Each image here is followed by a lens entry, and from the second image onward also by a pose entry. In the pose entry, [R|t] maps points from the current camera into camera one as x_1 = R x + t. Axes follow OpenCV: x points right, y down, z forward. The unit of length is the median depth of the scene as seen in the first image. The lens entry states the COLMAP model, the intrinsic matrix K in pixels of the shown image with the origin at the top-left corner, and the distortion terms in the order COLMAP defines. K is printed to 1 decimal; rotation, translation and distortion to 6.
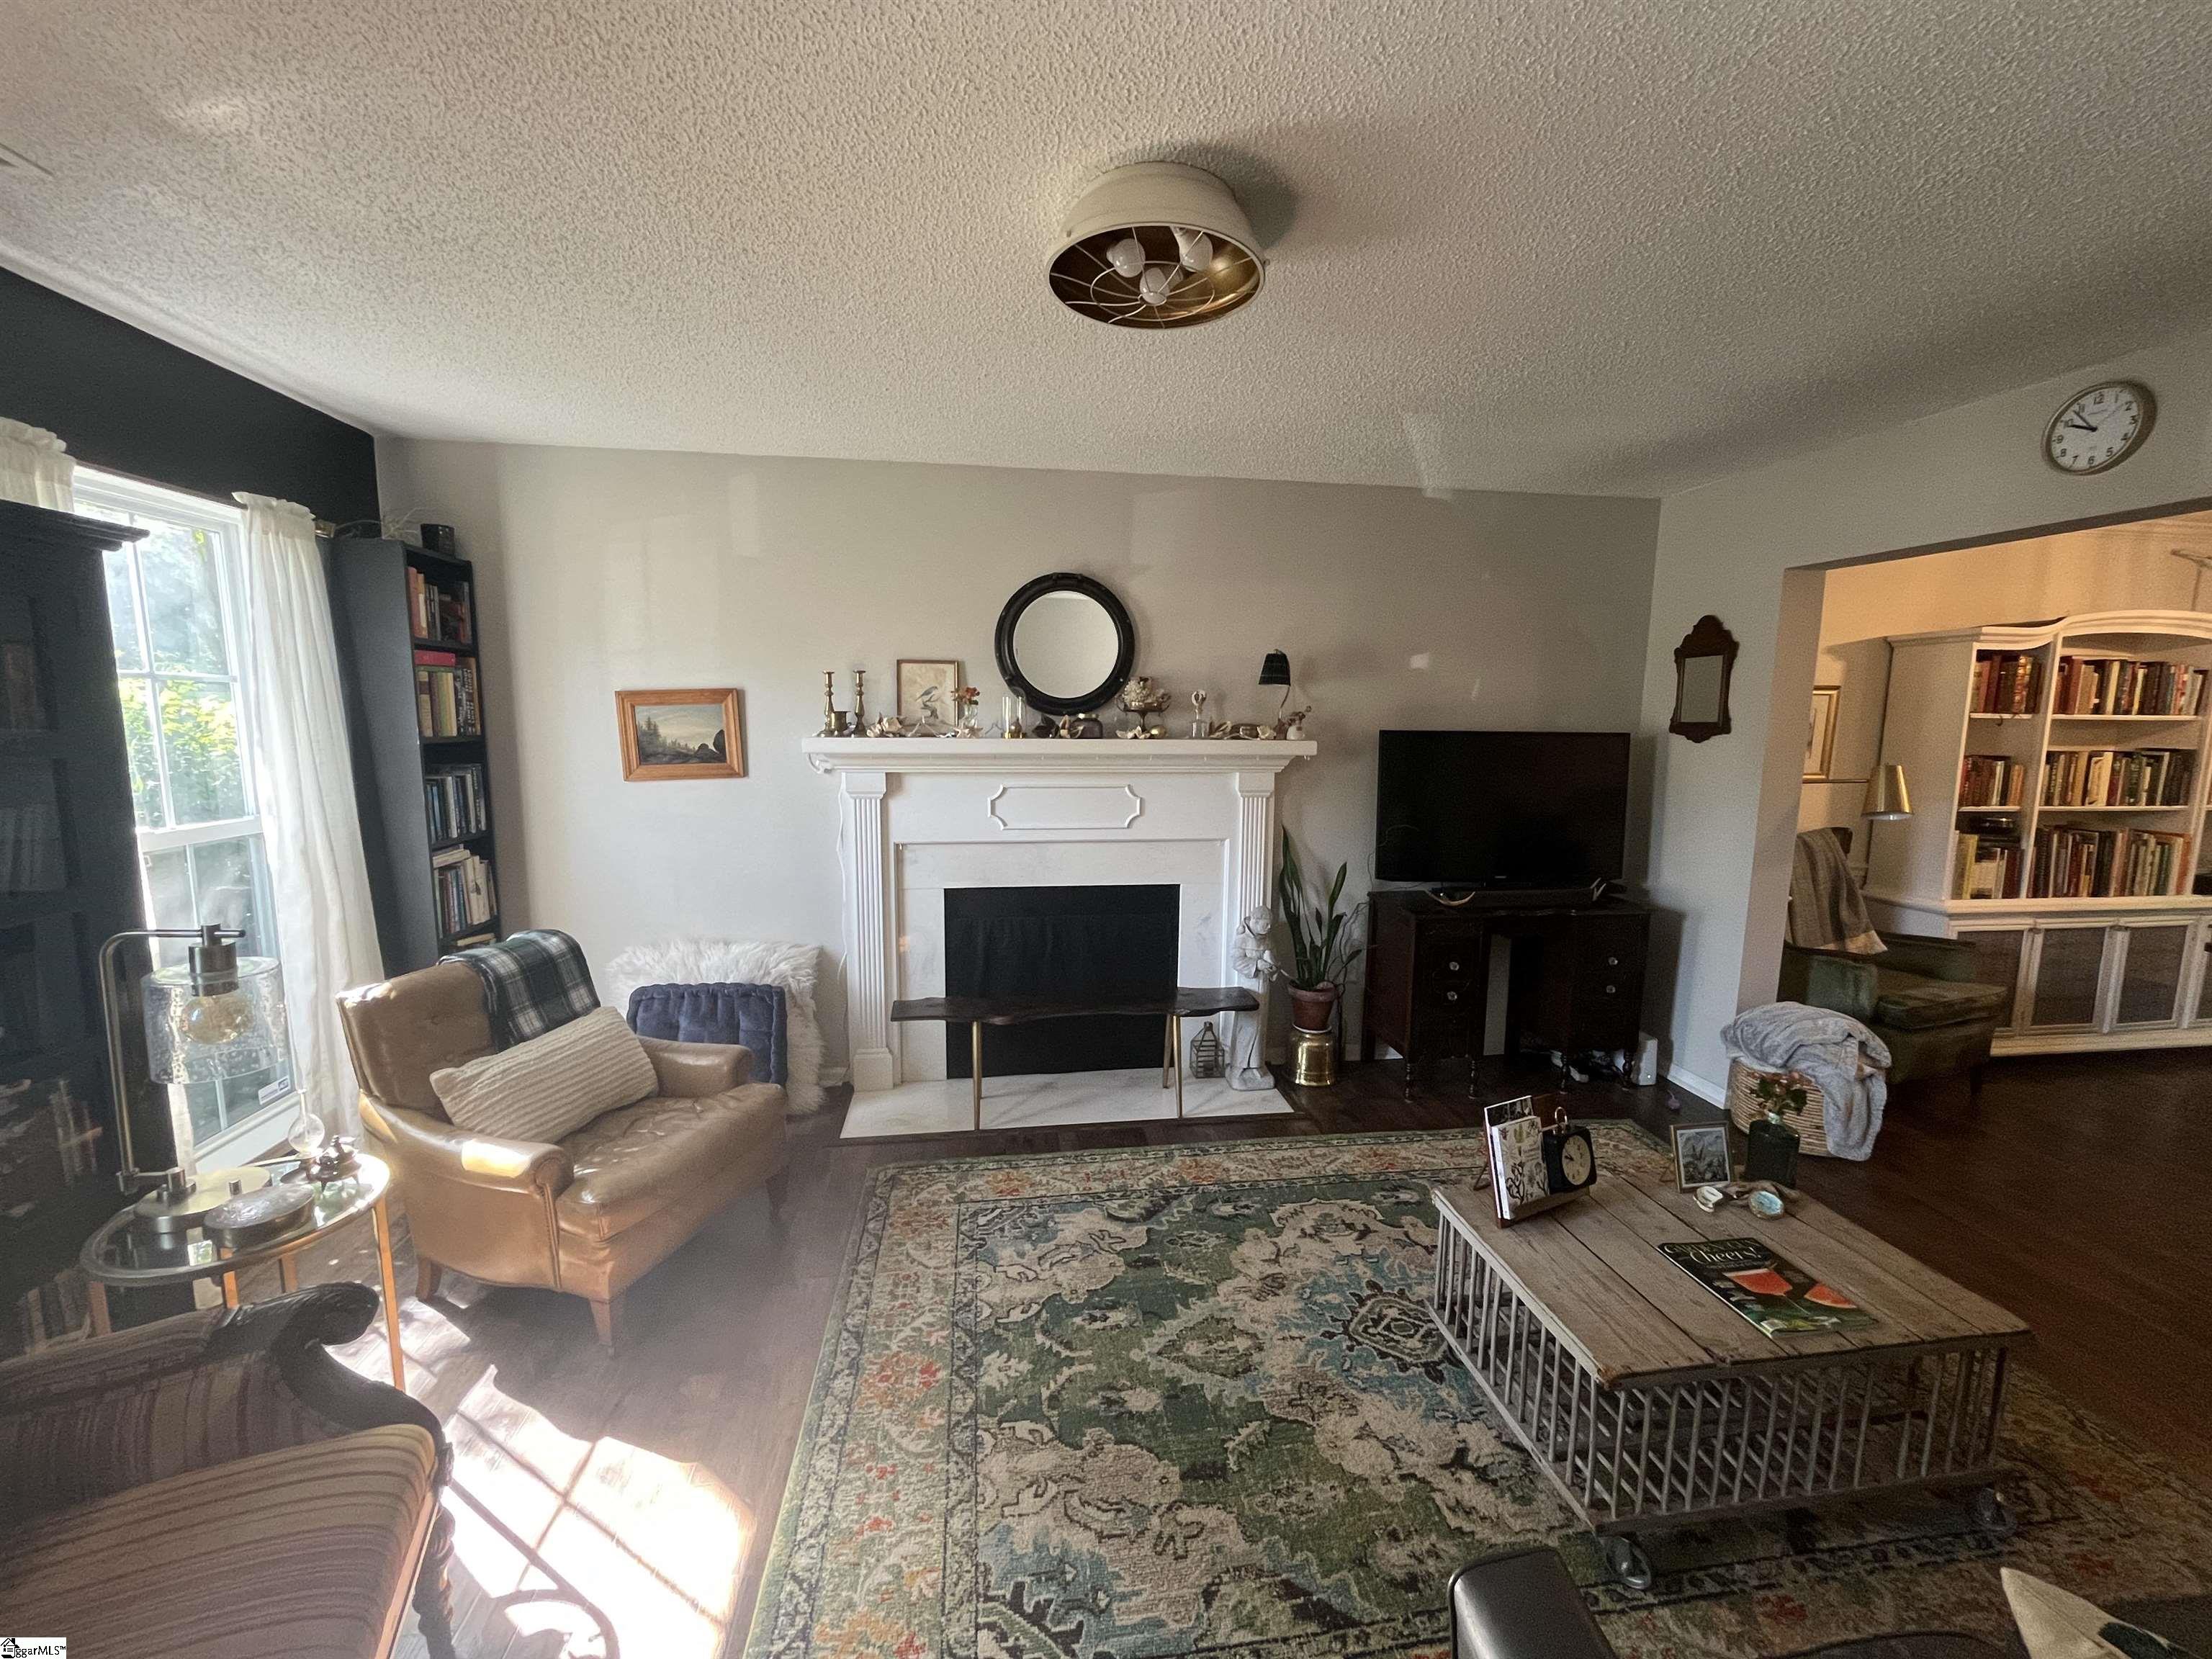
lens RADIAL K [[897.3, 0, 1109.6], [0, 897.3, 838.3], [0, 0, 1]] dist [-0.005799, -0.000780]
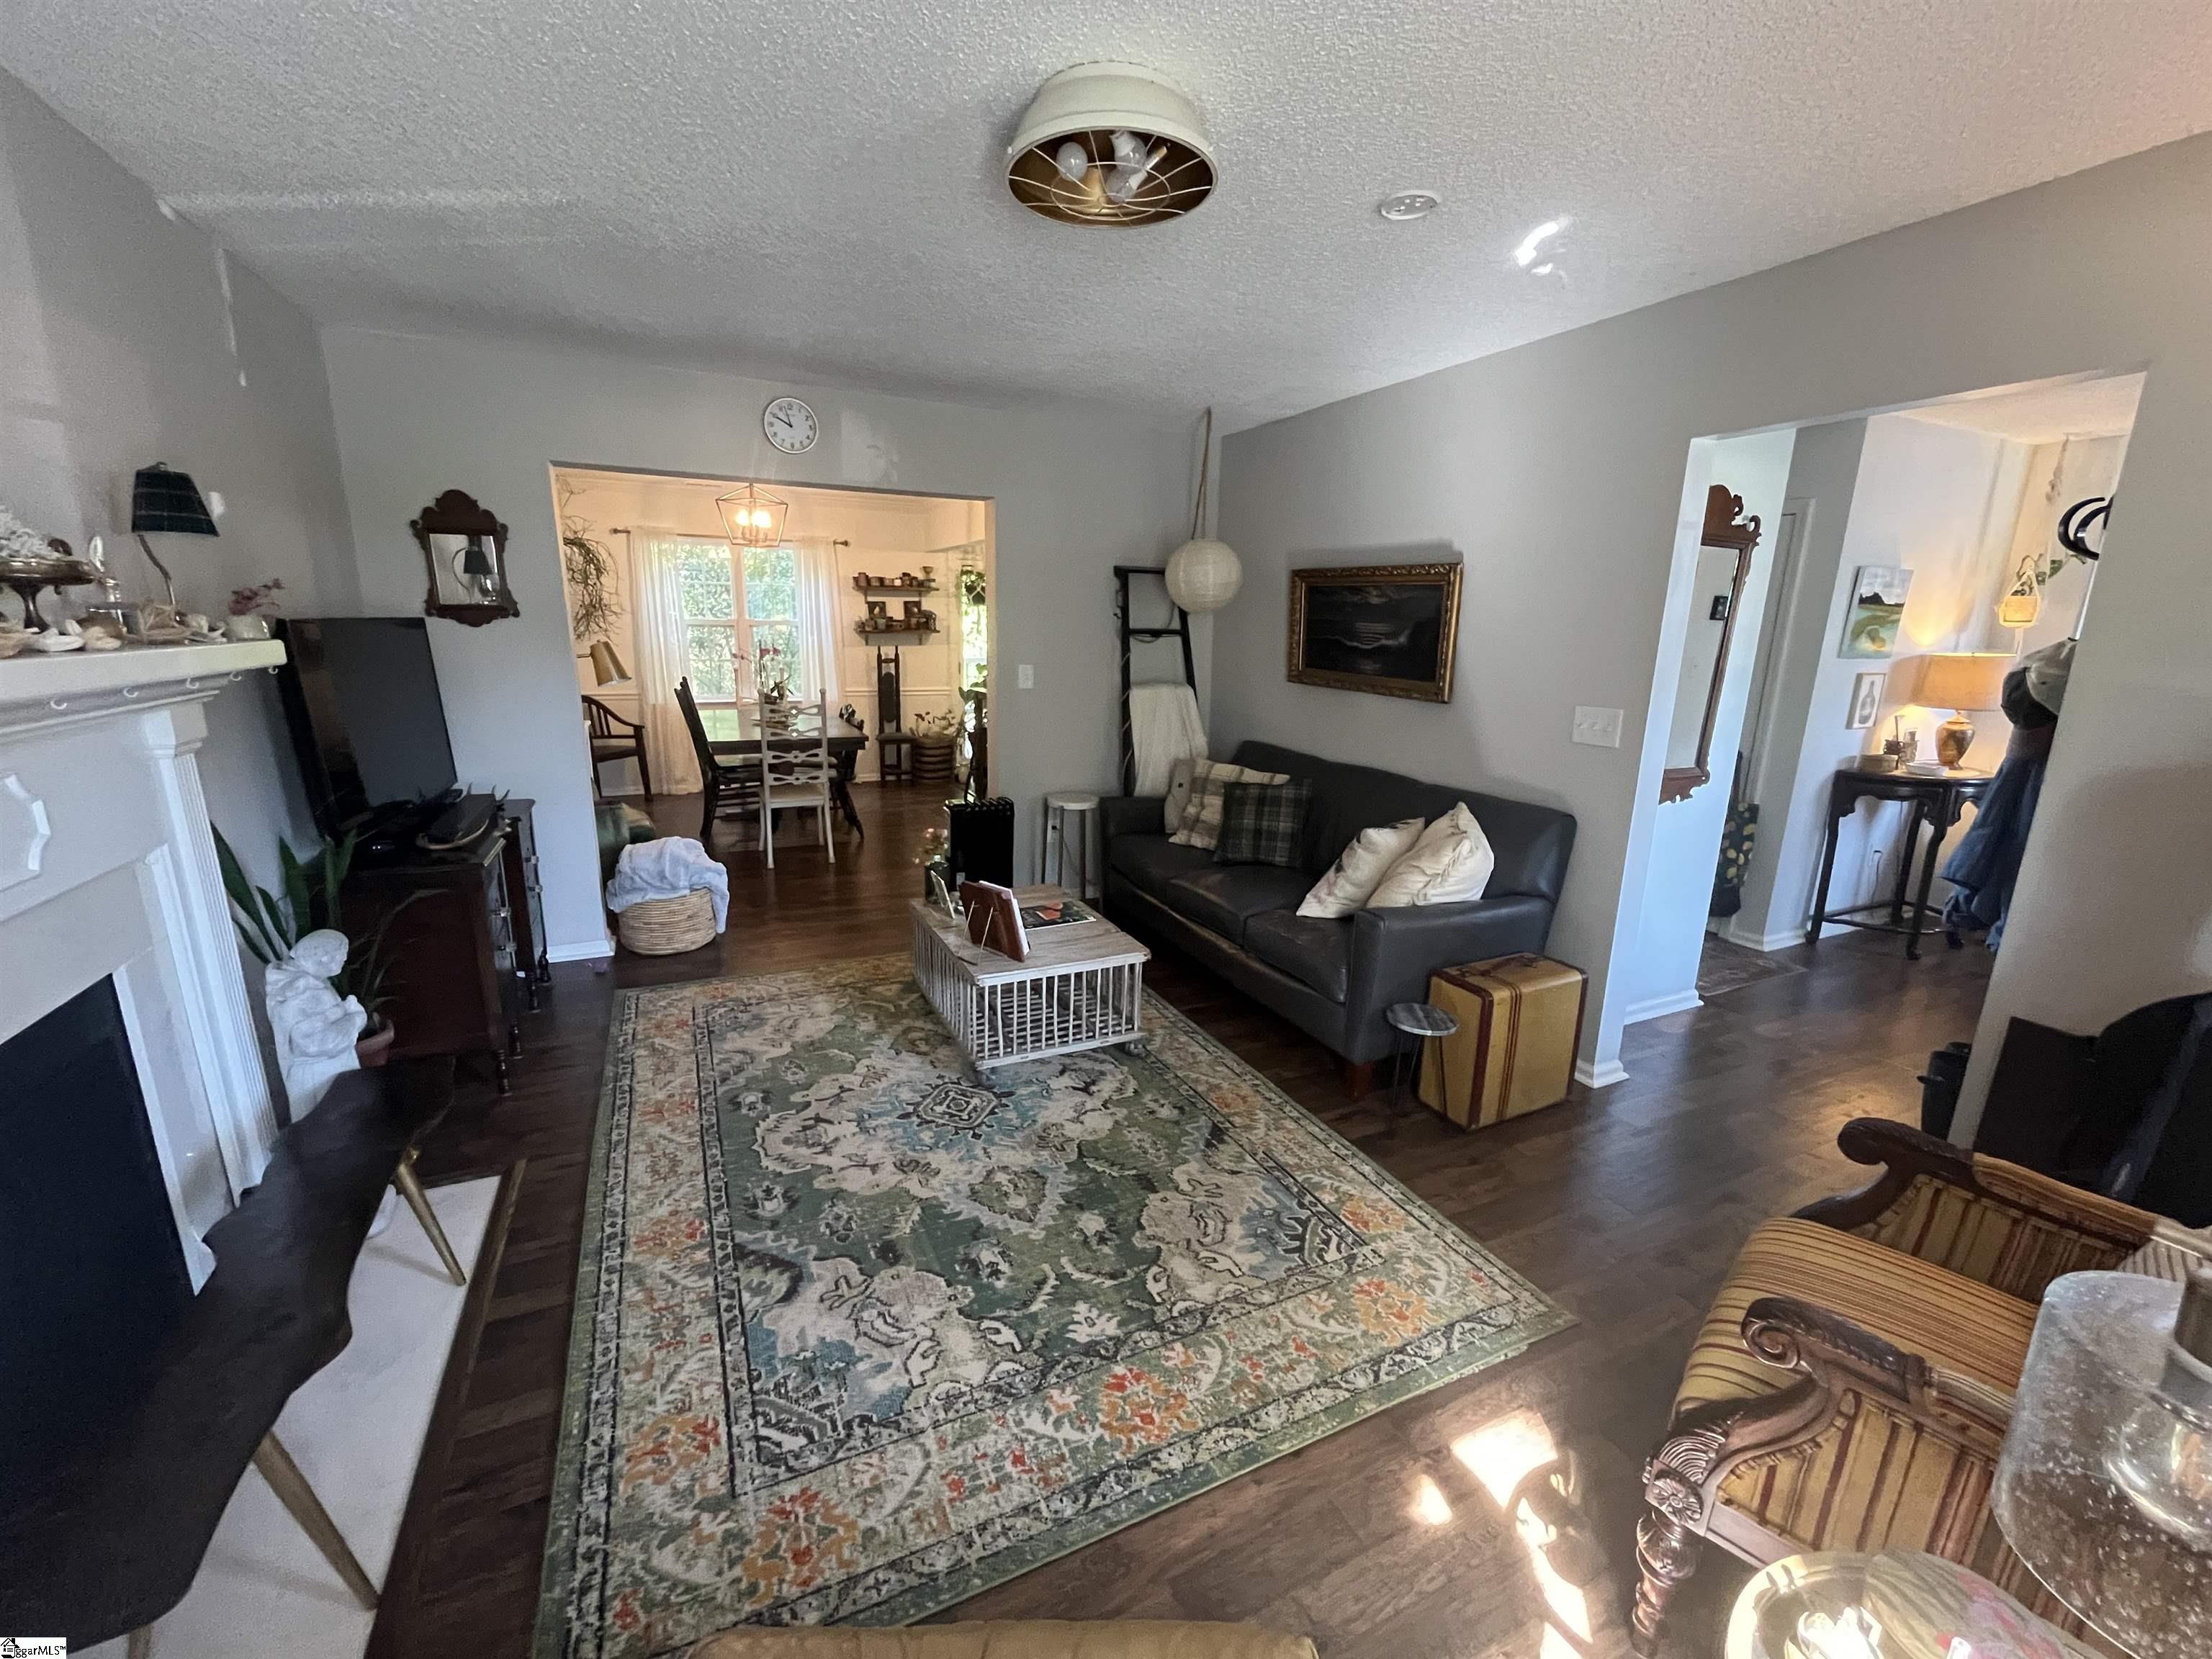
lens RADIAL K [[897.3, 0, 1107.9], [0, 897.3, 842.5], [0, 0, 1]] dist [-0.005799, -0.000780]
pose [[-0.297905, -0.243707, 0.922962, -0.503230], [0.108565, 0.951939, 0.286400, -0.089053], [-0.948402, 0.185521, -0.257129, 0.655632]]
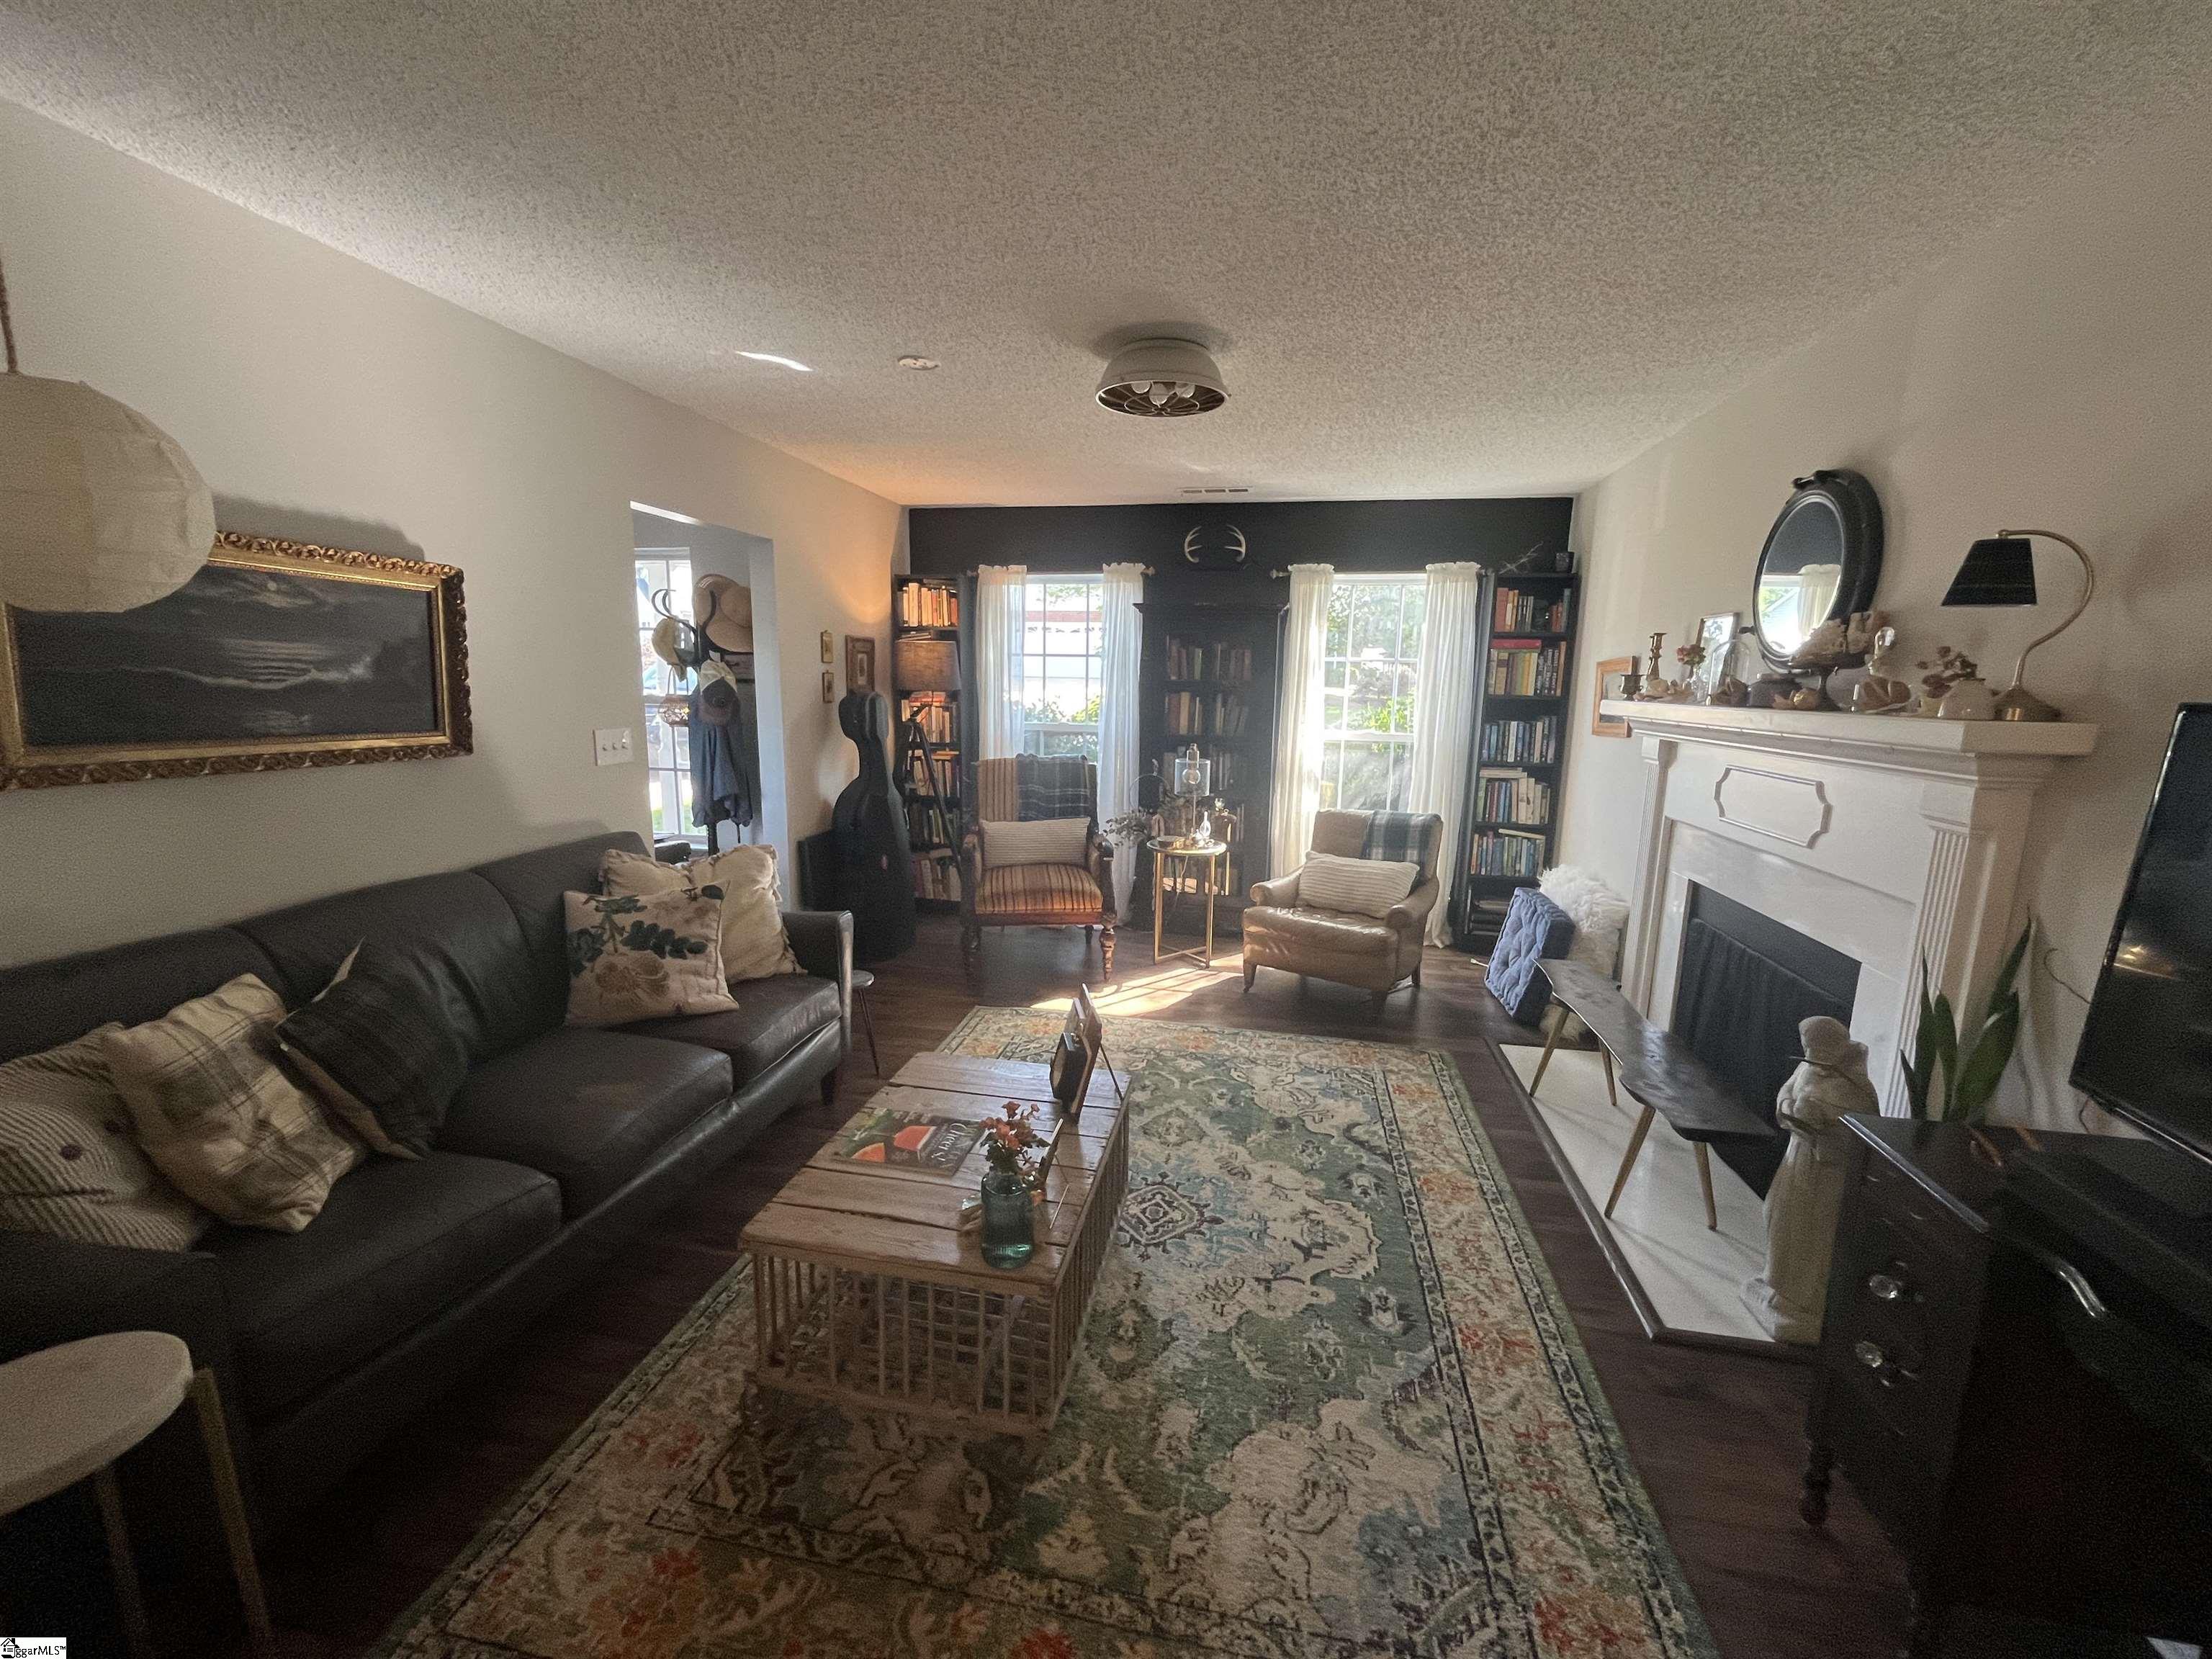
lens RADIAL K [[897.3, 0, 1106.6], [0, 897.3, 829.6], [0, 0, 1]] dist [-0.005799, -0.000780]
pose [[-0.330781, 0.142744, -0.932850, 0.817941], [-0.154118, 0.967052, 0.202626, -0.080388], [0.931038, 0.210793, -0.297883, 0.730072]]
